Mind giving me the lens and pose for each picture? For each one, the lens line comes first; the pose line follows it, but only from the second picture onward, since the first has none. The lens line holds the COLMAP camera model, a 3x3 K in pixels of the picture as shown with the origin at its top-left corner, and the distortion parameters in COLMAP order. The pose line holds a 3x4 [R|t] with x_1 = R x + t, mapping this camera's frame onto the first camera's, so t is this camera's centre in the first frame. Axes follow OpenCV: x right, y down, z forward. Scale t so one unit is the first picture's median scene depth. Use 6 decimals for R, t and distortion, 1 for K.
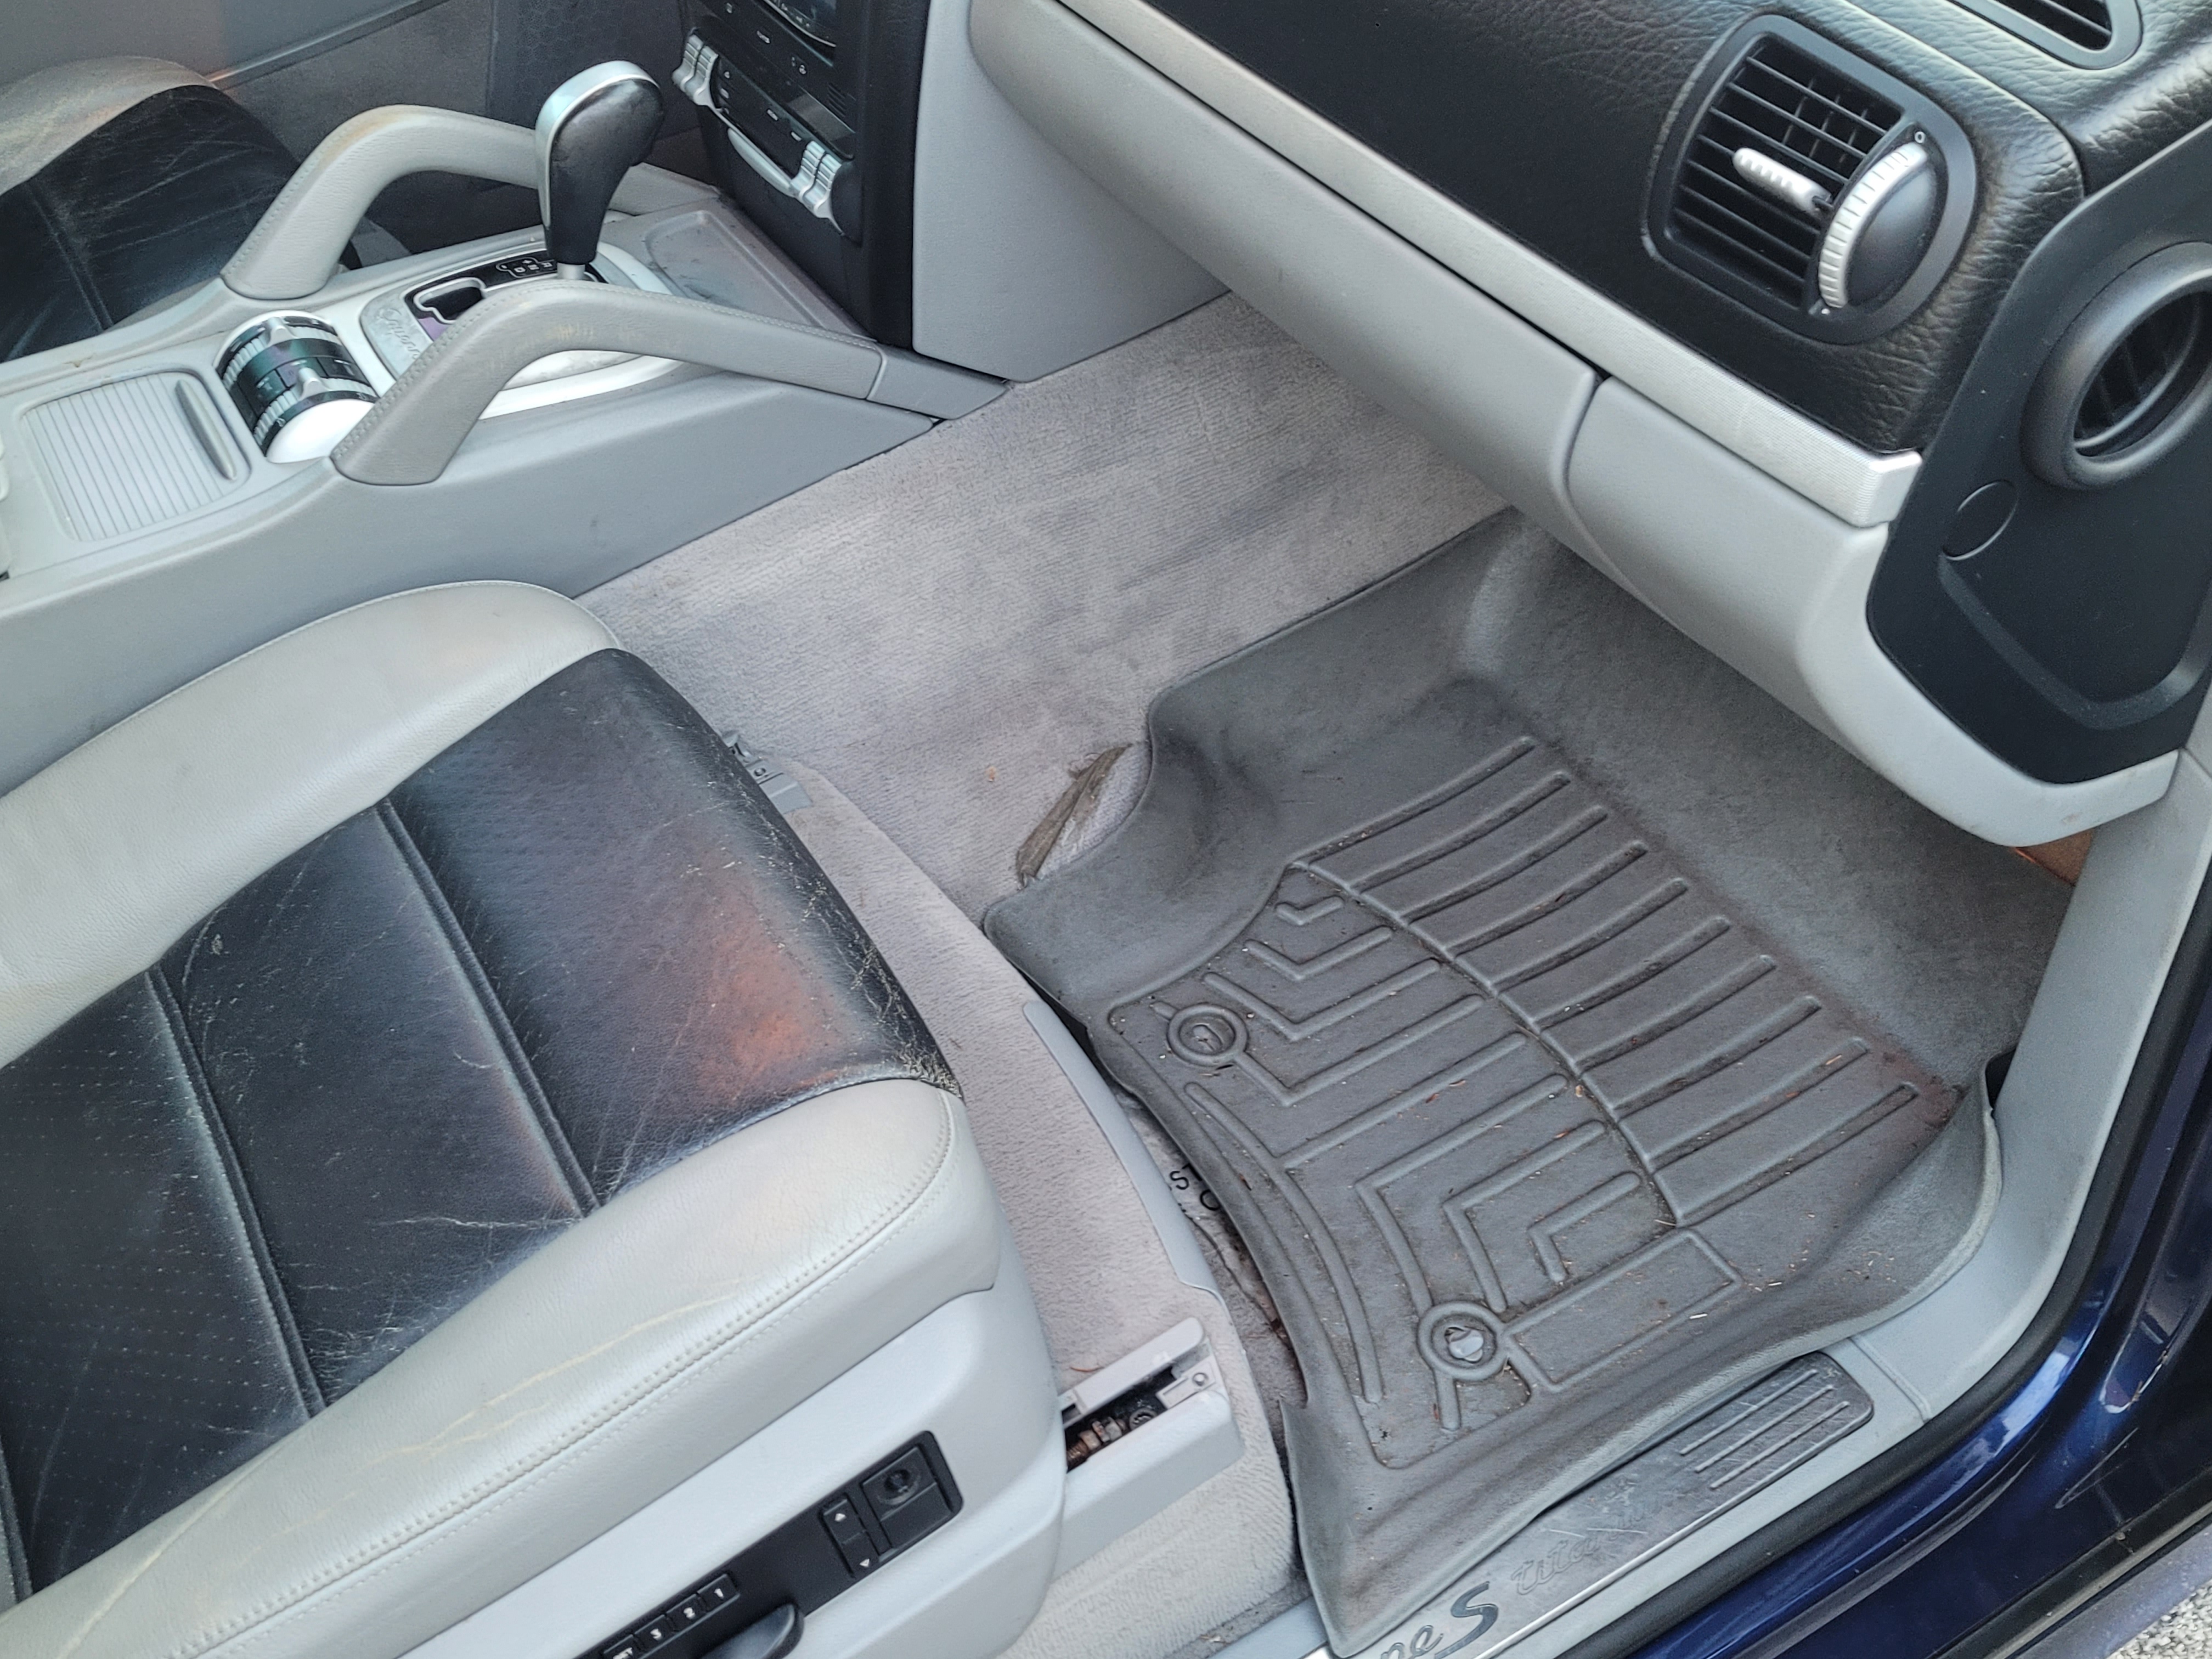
lens RADIAL K [[2391.3, 0, 1111.6], [0, 2391.3, 825.6], [0, 0, 1]] dist [0.047811, 0.000000]
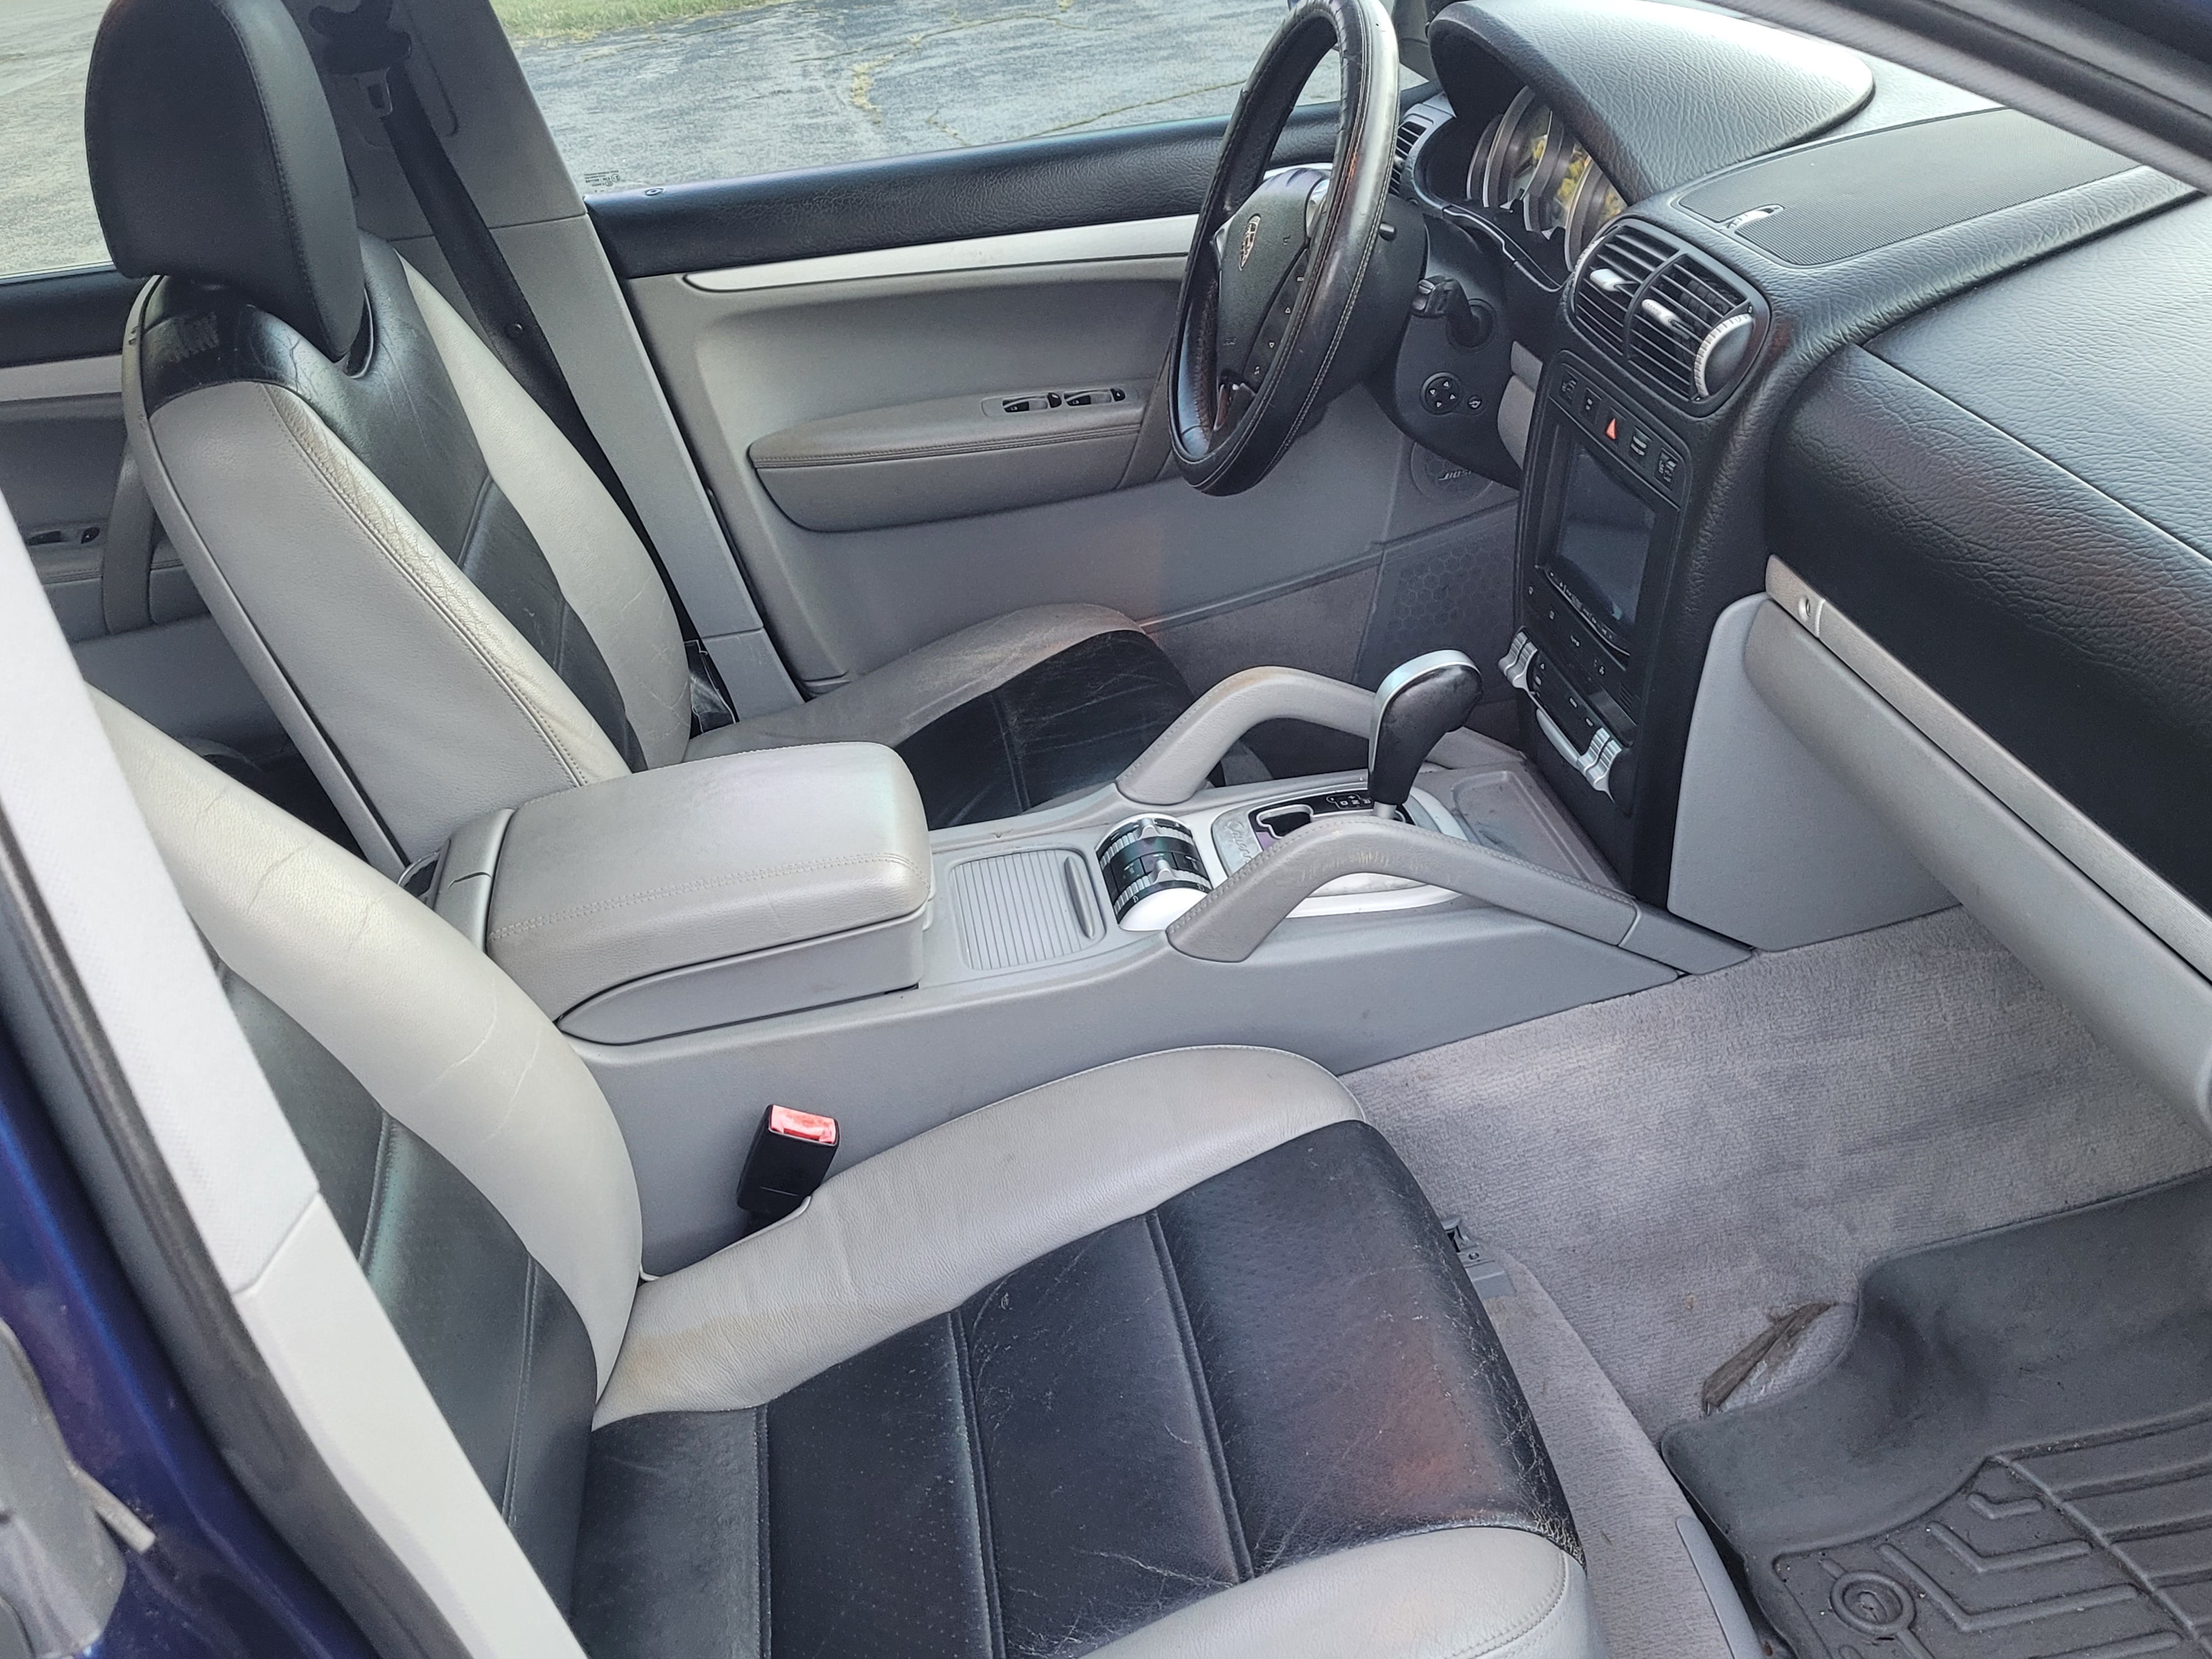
lens RADIAL K [[2391.3, 0, 1097.4], [0, 2391.3, 823.9], [0, 0, 1]] dist [0.047811, 0.000000]
pose [[0.929643, 0.122674, -0.347440, 0.058200], [-0.195071, 0.963821, -0.181647, 0.022377], [0.312587, 0.236643, 0.919940, -0.145576]]
